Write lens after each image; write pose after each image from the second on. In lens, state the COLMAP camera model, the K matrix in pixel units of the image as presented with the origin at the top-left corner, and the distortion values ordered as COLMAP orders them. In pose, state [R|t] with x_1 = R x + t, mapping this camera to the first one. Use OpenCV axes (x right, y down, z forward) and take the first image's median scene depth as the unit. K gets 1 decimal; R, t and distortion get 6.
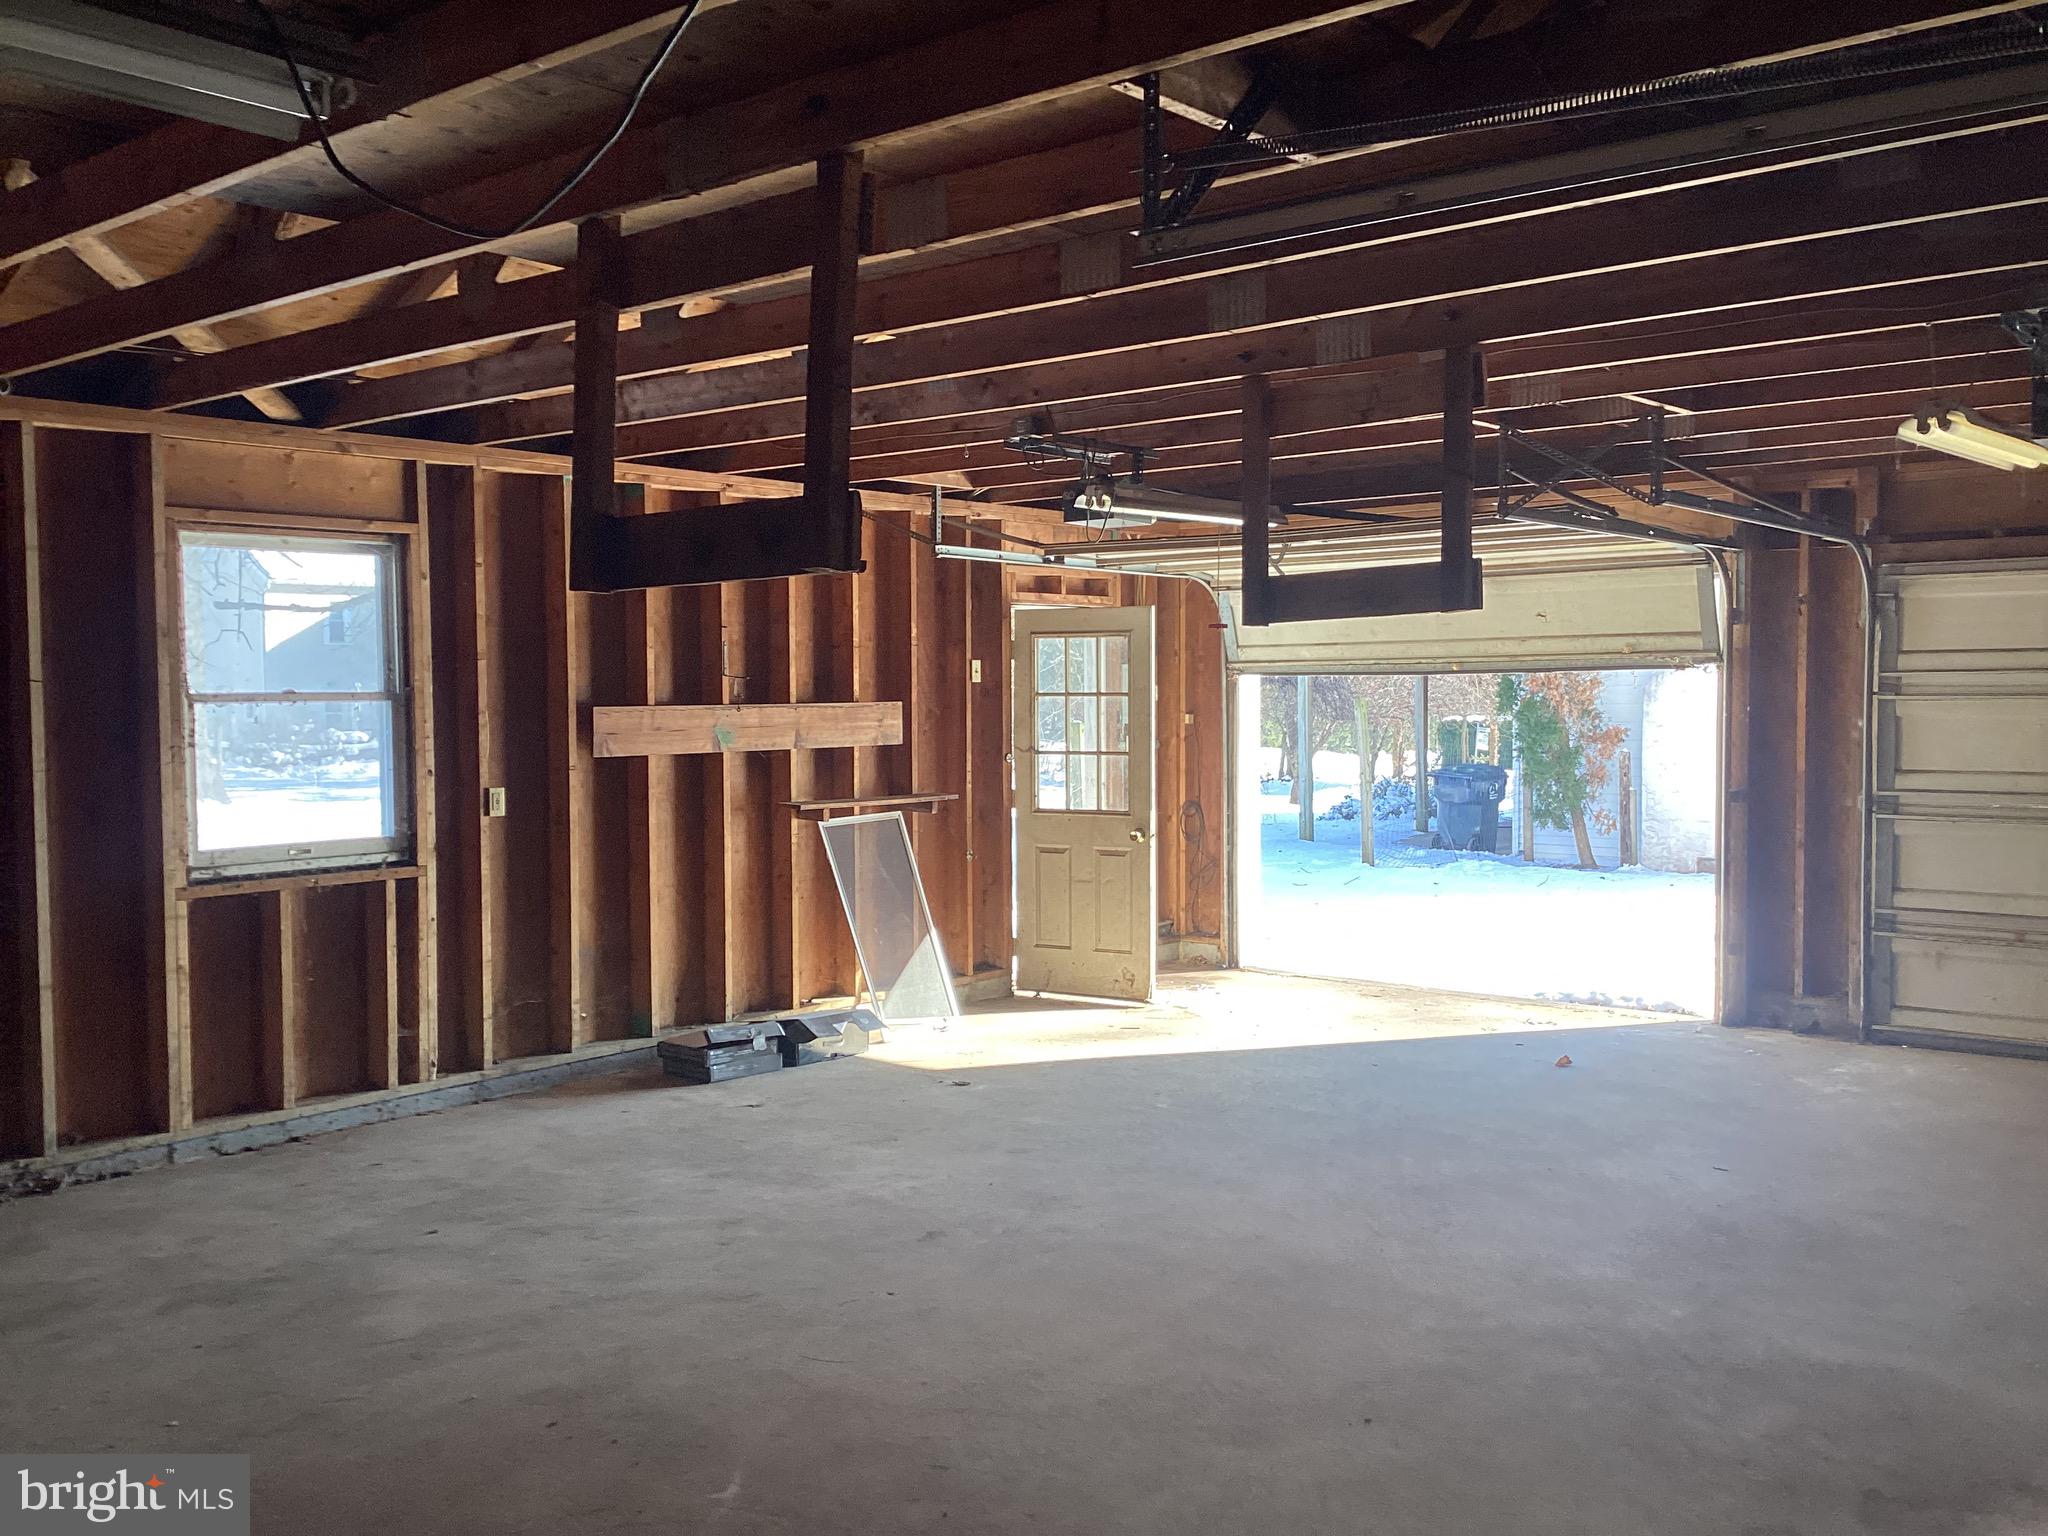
lens RADIAL K [[1831.7, 0, 1038.4], [0, 1831.7, 763.3], [0, 0, 1]] dist [0.116753, -0.208392]
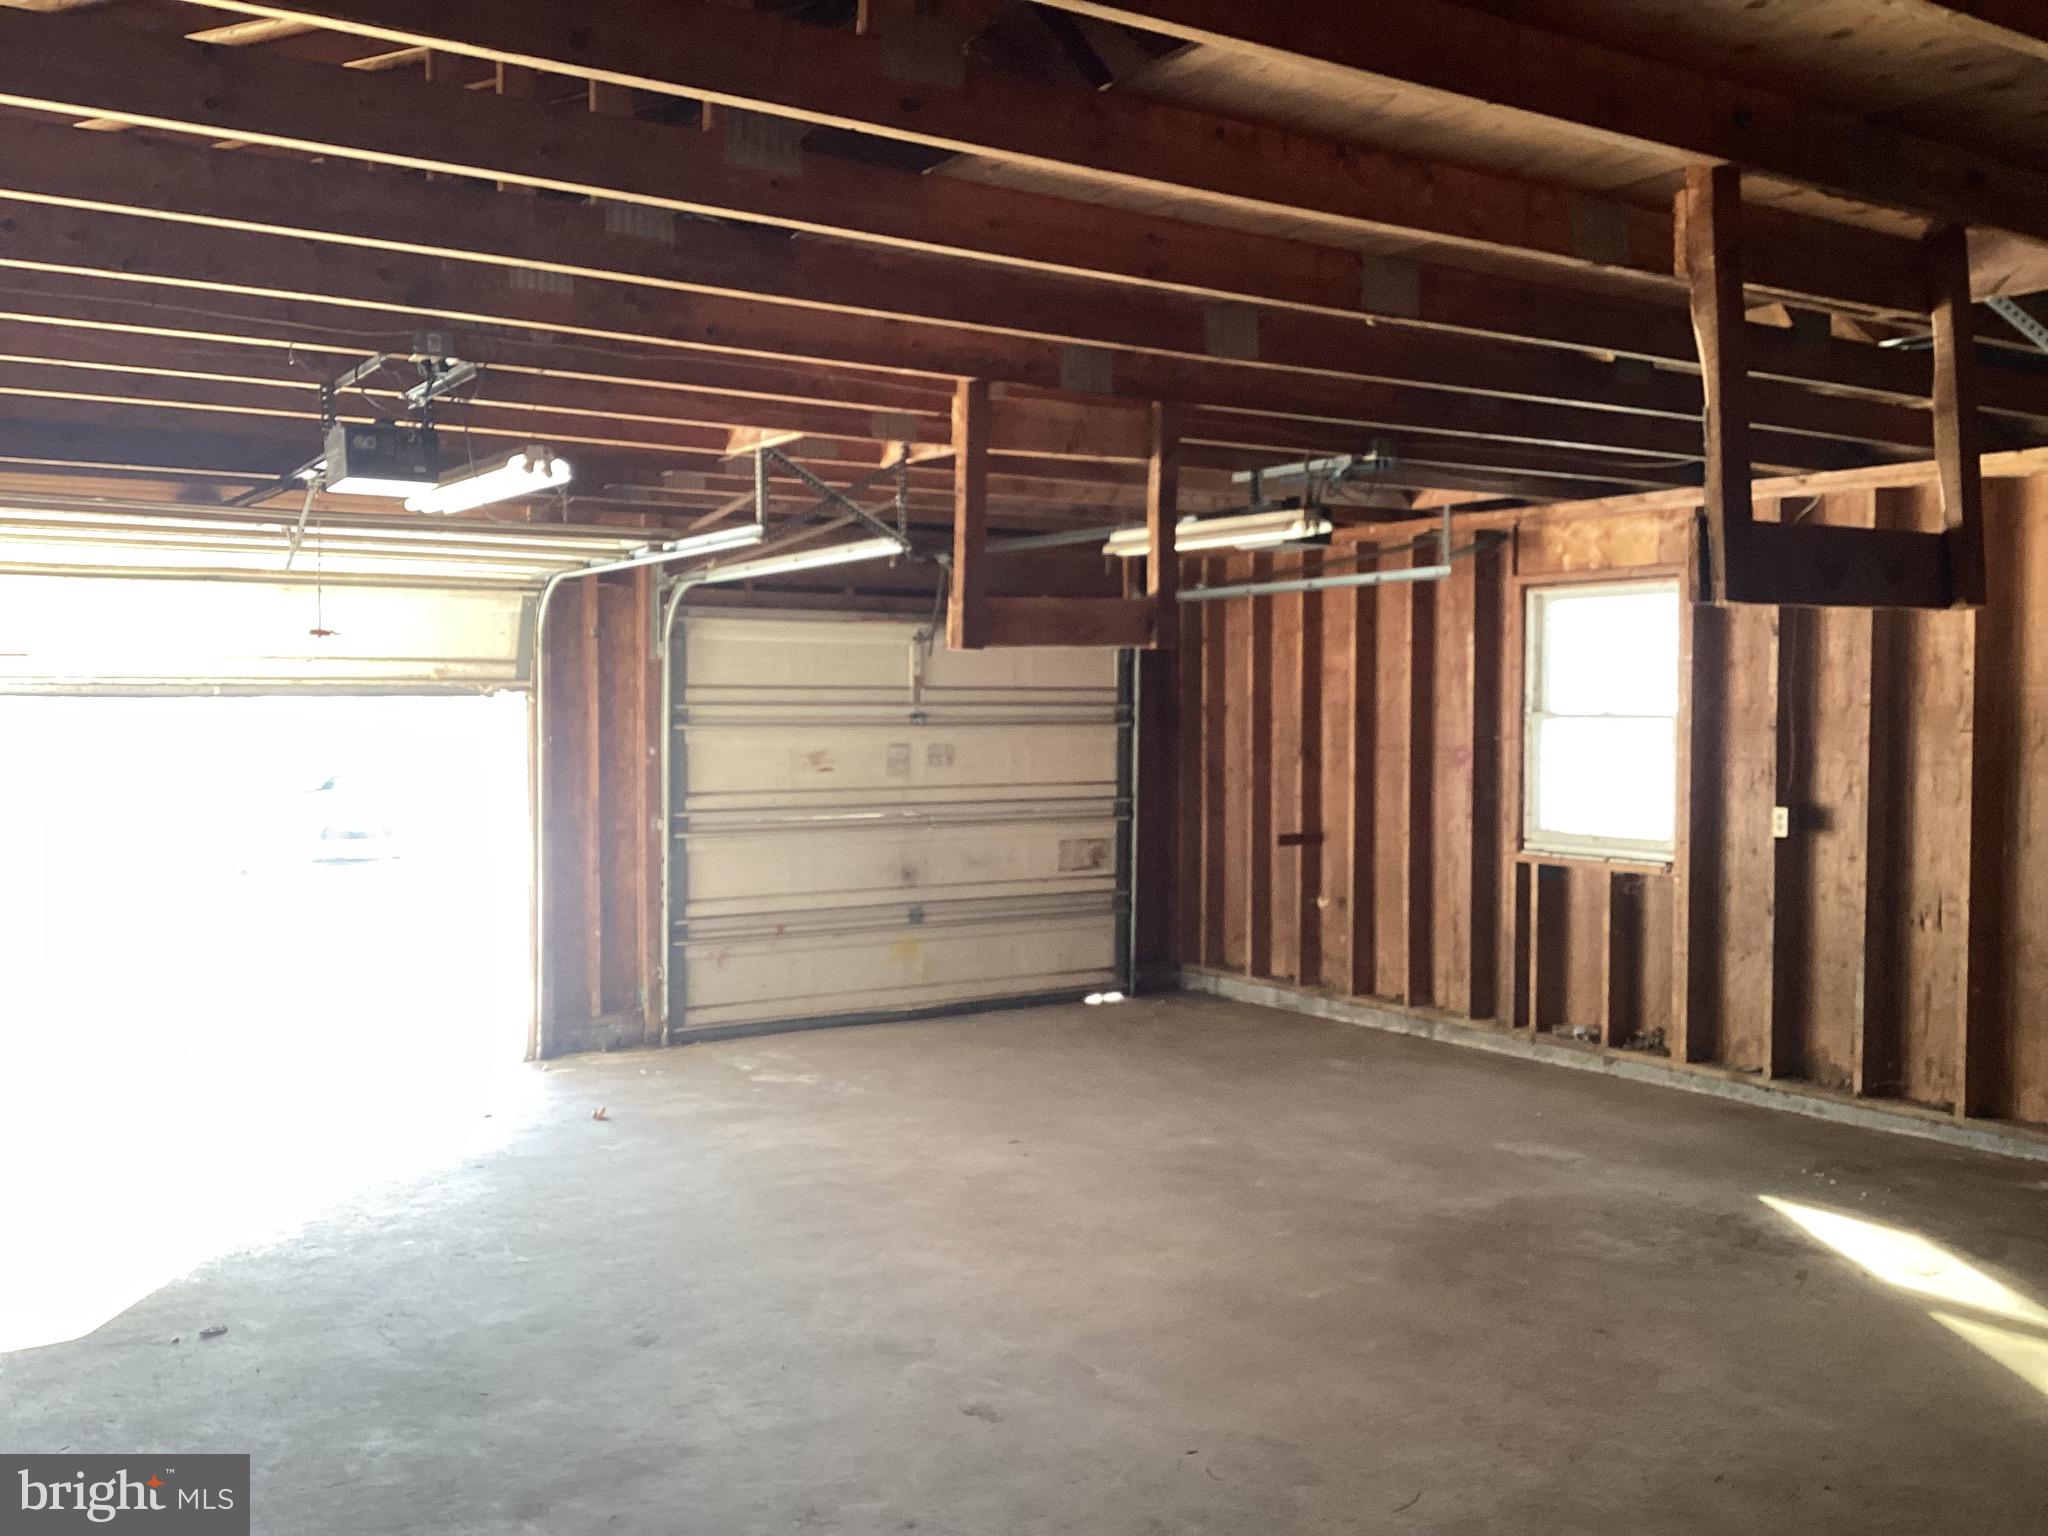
lens RADIAL K [[1847.1, 0, 1024.0], [0, 1847.1, 768.0], [0, 0, 1]] dist [0.123271, -0.229570]
pose [[0.295914, -0.023732, 0.954920, -0.591785], [0.036234, 0.999251, 0.013605, -0.021513], [-0.954527, 0.030574, 0.296552, 0.540106]]
